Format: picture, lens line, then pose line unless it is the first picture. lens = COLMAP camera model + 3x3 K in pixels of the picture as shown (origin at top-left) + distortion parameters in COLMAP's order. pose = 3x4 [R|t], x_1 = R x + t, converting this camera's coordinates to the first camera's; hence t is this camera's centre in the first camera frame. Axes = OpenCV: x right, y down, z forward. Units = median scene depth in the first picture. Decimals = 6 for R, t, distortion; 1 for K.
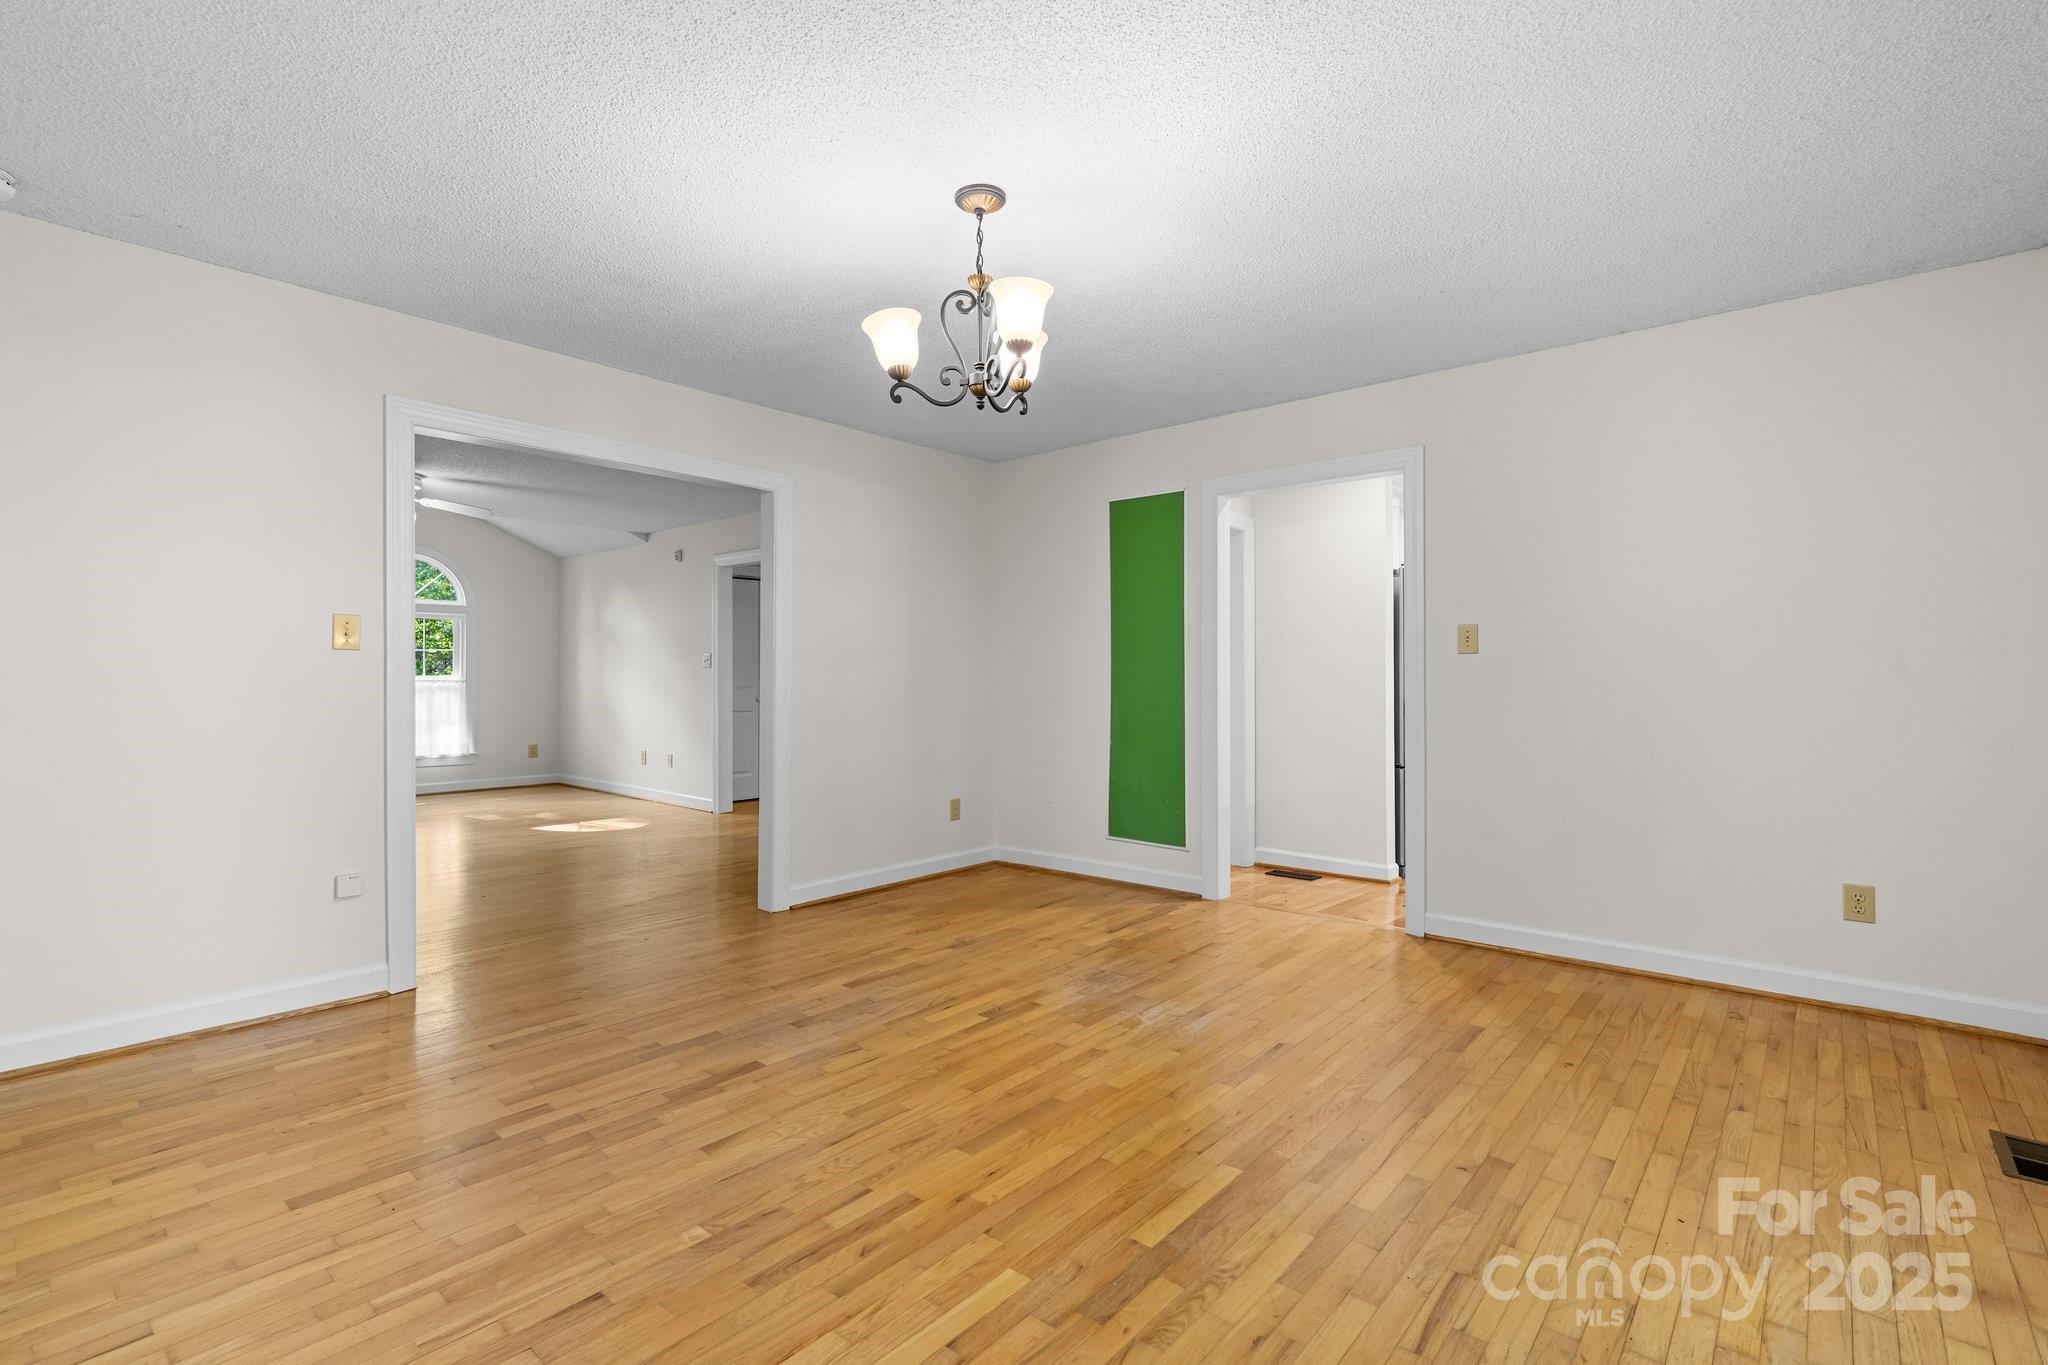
lens RADIAL K [[944.6, 0, 1024.8], [0, 944.6, 681.2], [0, 0, 1]] dist [-0.009034, 0.002039]
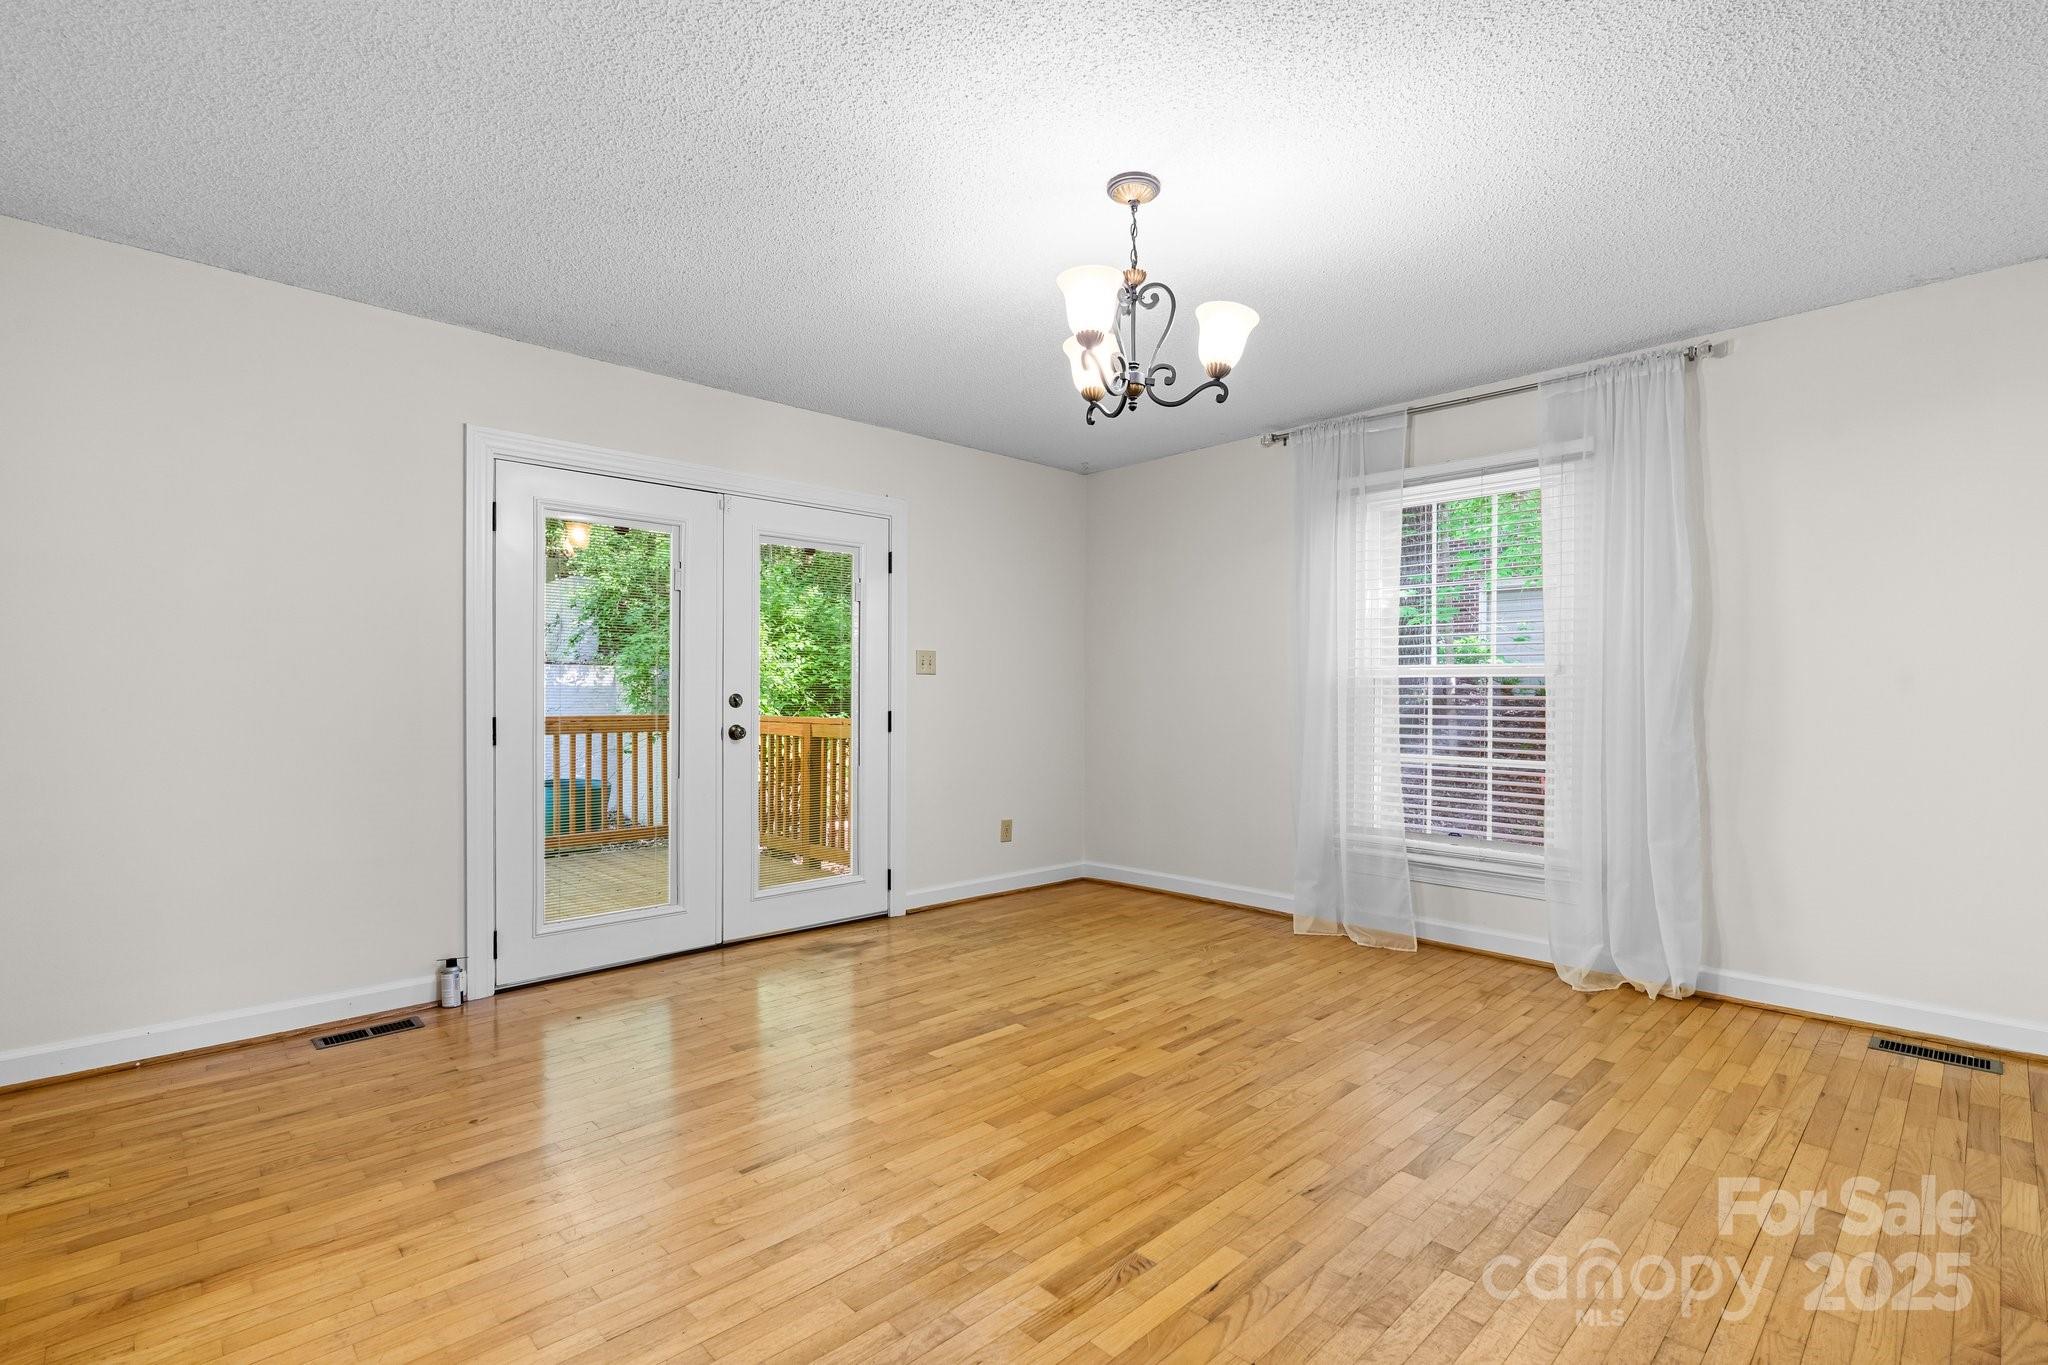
lens RADIAL K [[944.6, 0, 1022.5], [0, 944.6, 683.3], [0, 0, 1]] dist [-0.009034, 0.002039]
pose [[-0.995557, 0.000146, 0.094164, -0.027437], [-0.000370, 0.999985, -0.005462, -0.006161], [-0.094163, -0.005473, -0.995542, 1.929420]]
